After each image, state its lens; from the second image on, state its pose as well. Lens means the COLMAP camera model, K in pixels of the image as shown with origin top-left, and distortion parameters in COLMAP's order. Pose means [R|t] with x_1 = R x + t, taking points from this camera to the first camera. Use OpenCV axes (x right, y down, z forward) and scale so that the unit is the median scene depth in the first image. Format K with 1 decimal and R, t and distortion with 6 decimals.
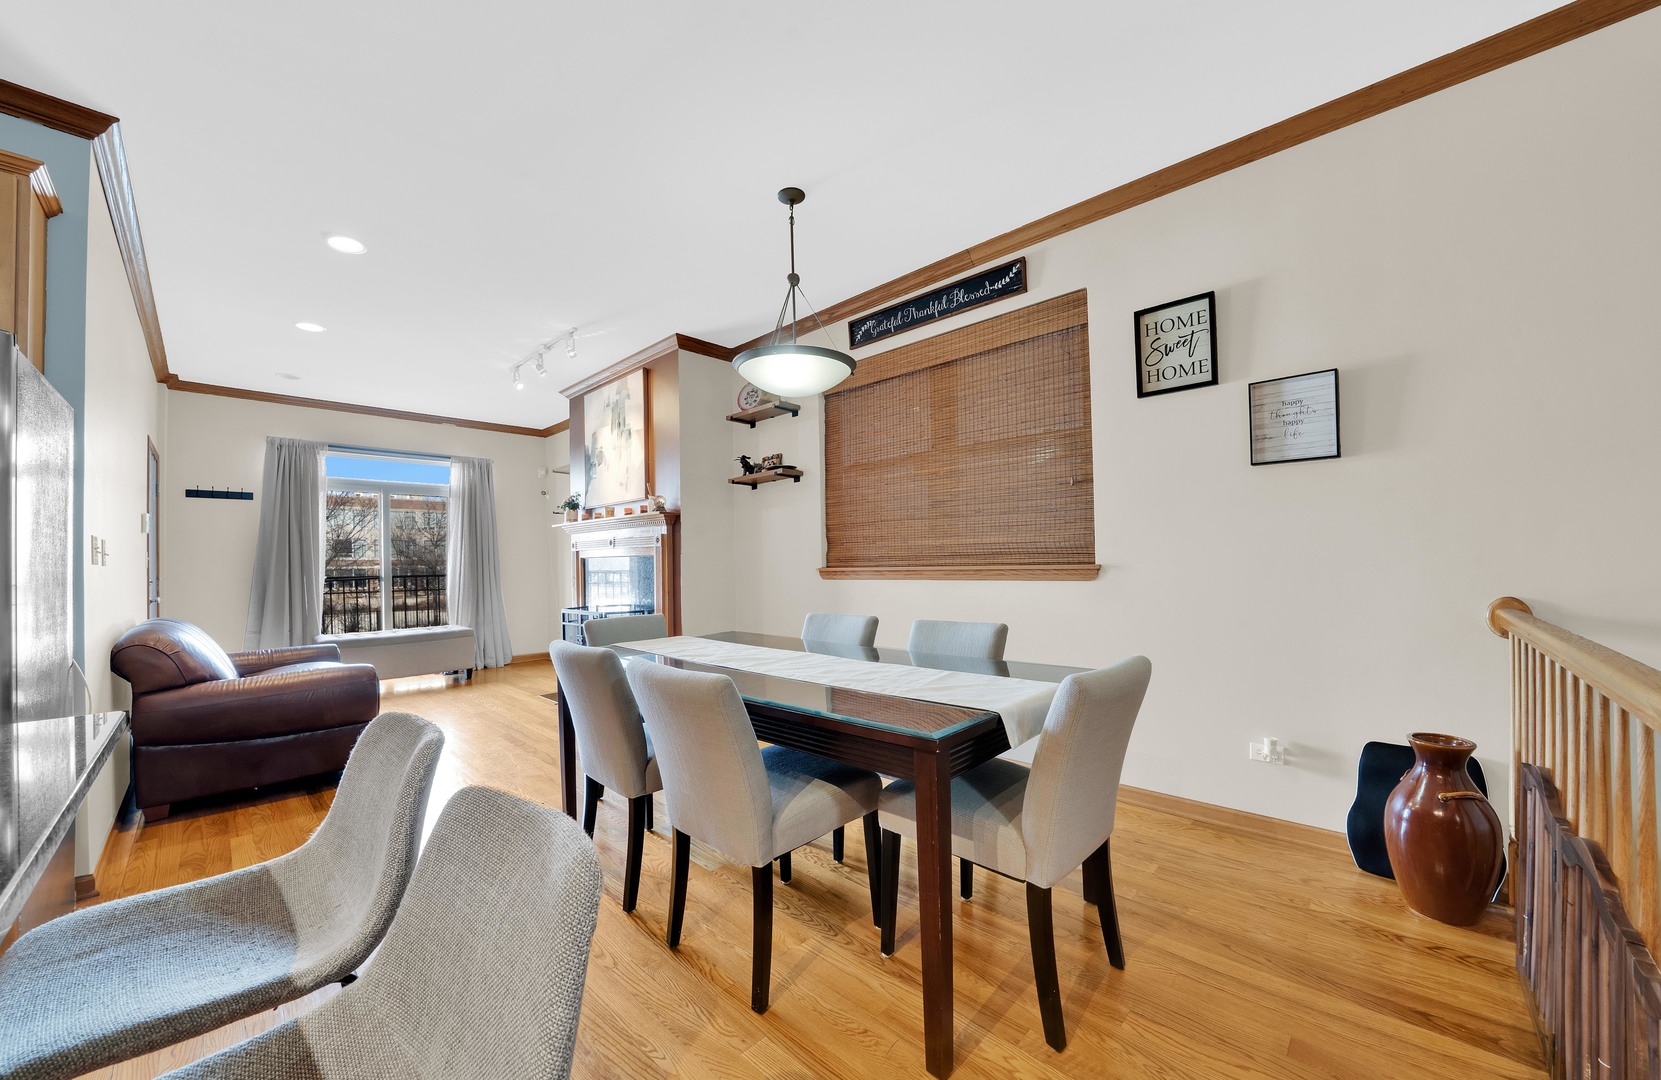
lens RADIAL K [[630.7, 0, 813.9], [0, 630.7, 559.8], [0, 0, 1]] dist [-0.010618, 0.000725]
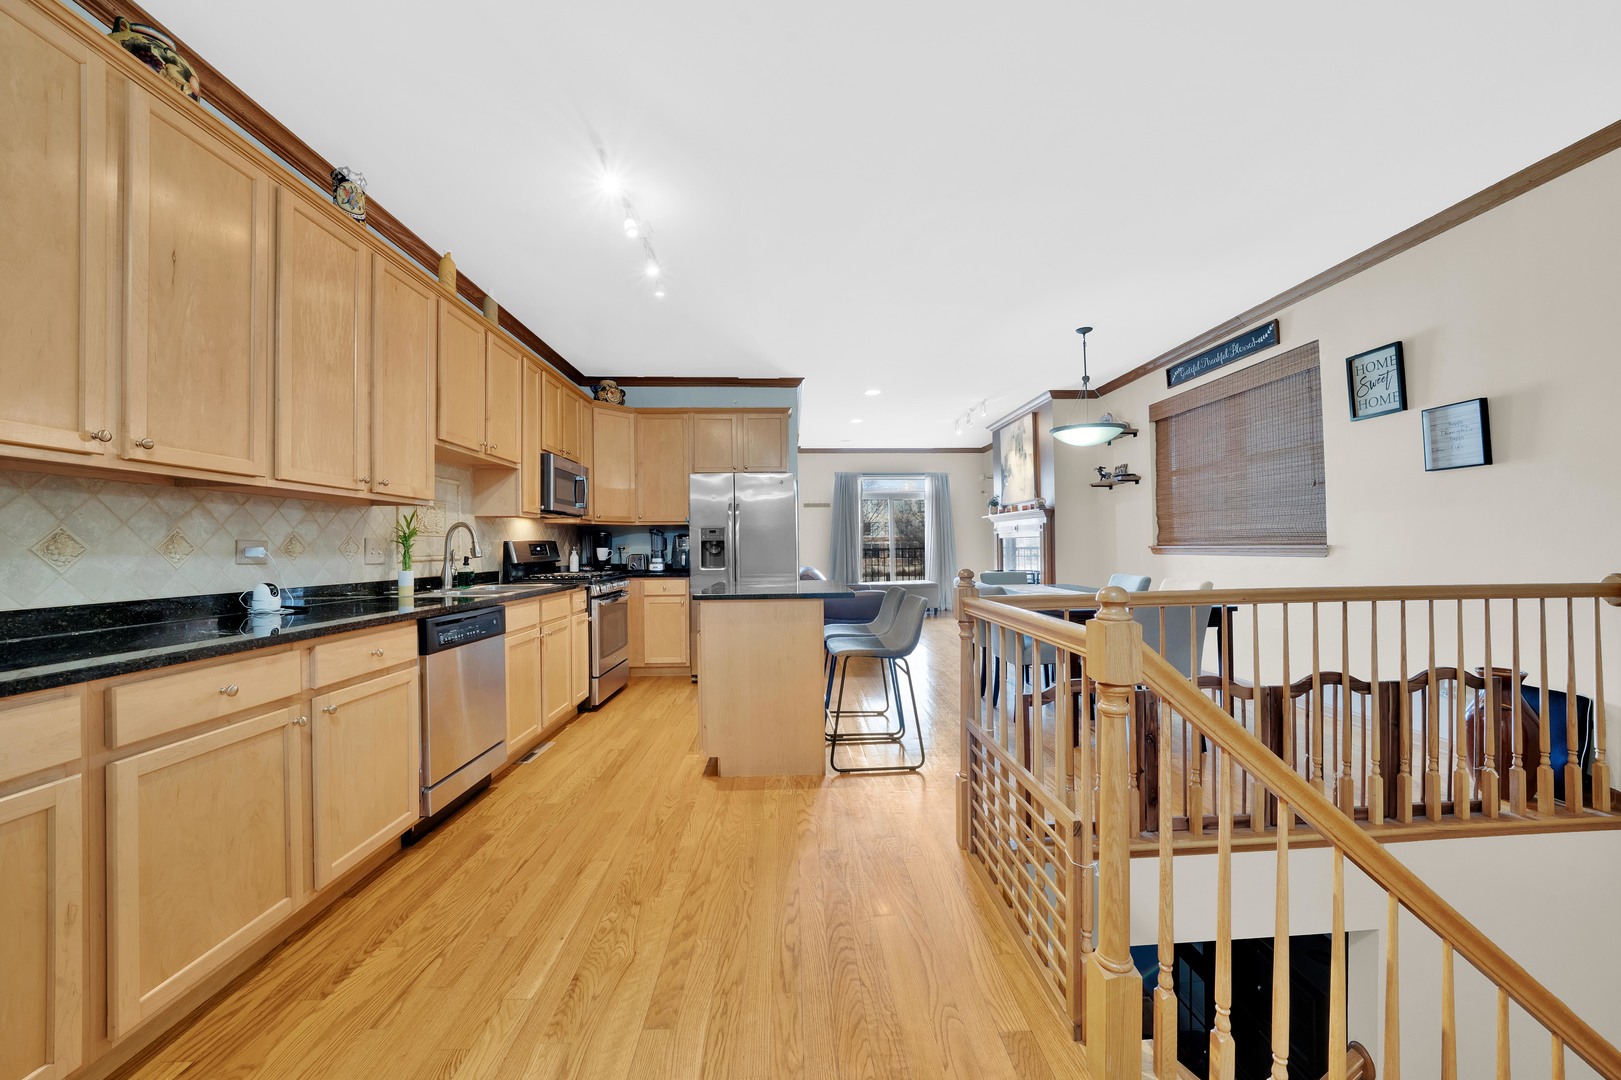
lens RADIAL K [[593.1, 0, 812.8], [0, 593.1, 535.4], [0, 0, 1]] dist [-0.021288, 0.000216]
pose [[0.743584, -0.005944, -0.668616, 0.356930], [0.005036, 0.999982, -0.003289, -0.011174], [0.668624, -0.000921, 0.743601, -0.508728]]
